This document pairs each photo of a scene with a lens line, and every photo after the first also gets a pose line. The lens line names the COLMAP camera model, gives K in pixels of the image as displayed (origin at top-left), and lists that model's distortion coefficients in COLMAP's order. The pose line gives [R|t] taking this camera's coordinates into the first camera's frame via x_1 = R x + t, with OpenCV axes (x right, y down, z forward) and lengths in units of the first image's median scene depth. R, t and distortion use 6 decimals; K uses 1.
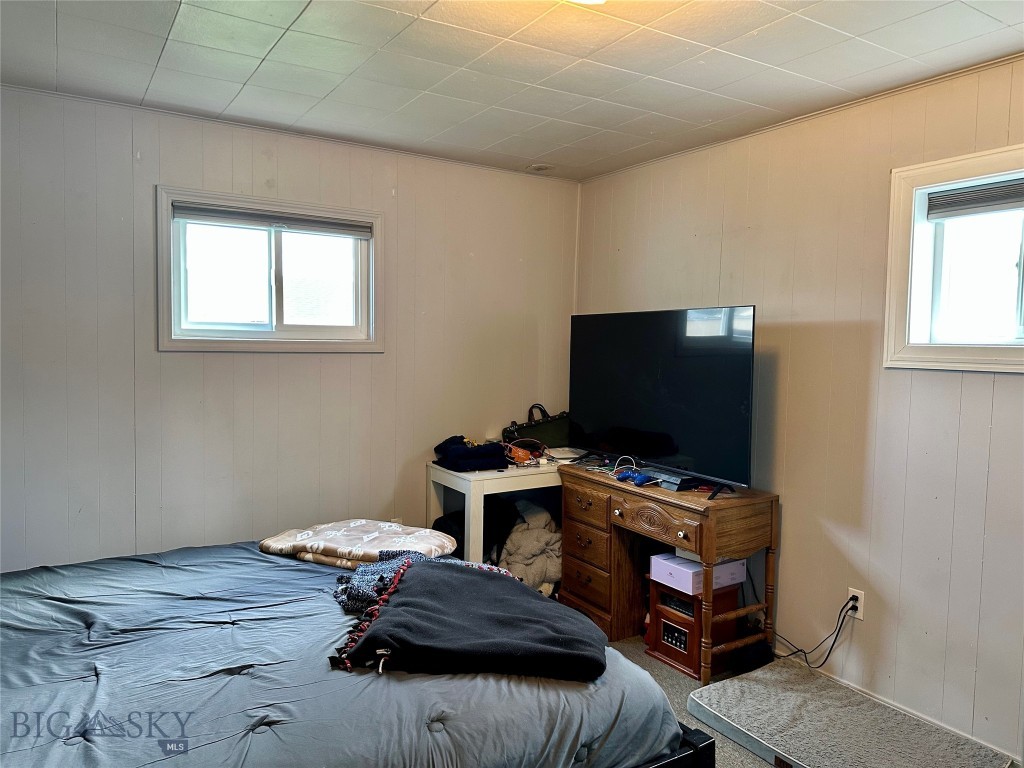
lens RADIAL K [[714.7, 0, 512.5], [0, 714.7, 372.6], [0, 0, 1]] dist [0.130849, -0.165164]
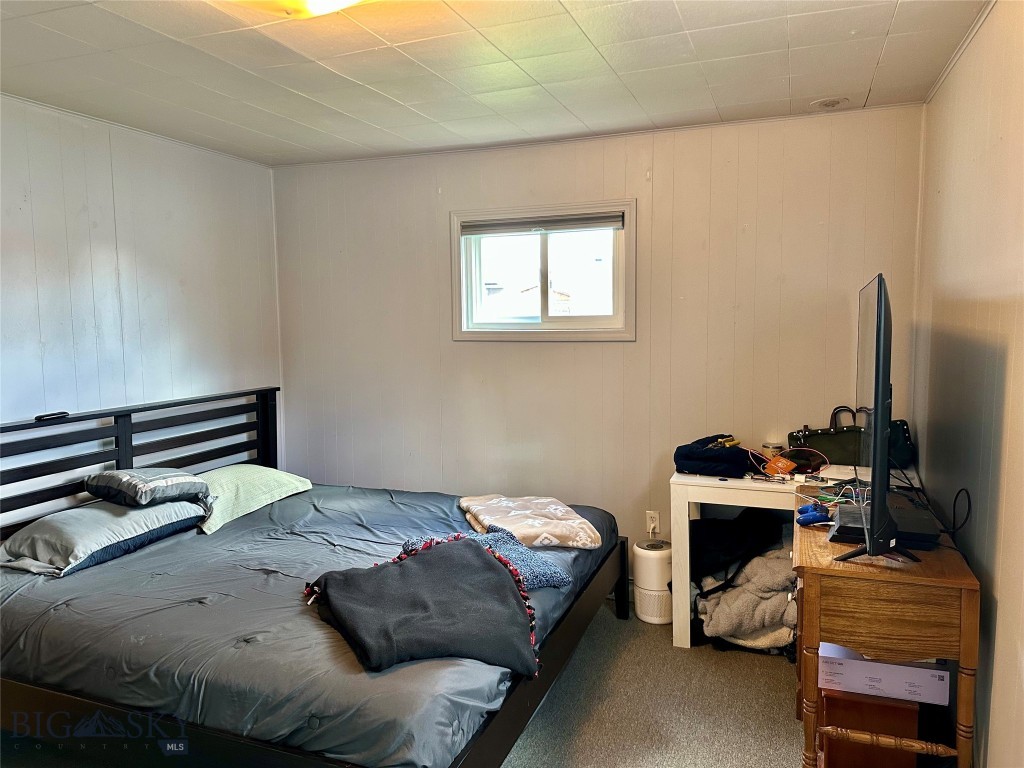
lens RADIAL K [[714.7, 0, 512.5], [0, 714.7, 372.6], [0, 0, 1]] dist [0.130849, -0.165164]
pose [[0.598182, 0.039199, -0.800401, 0.591648], [-0.016287, 0.999191, 0.036763, -0.020880], [0.801195, -0.008955, 0.598336, 0.316318]]
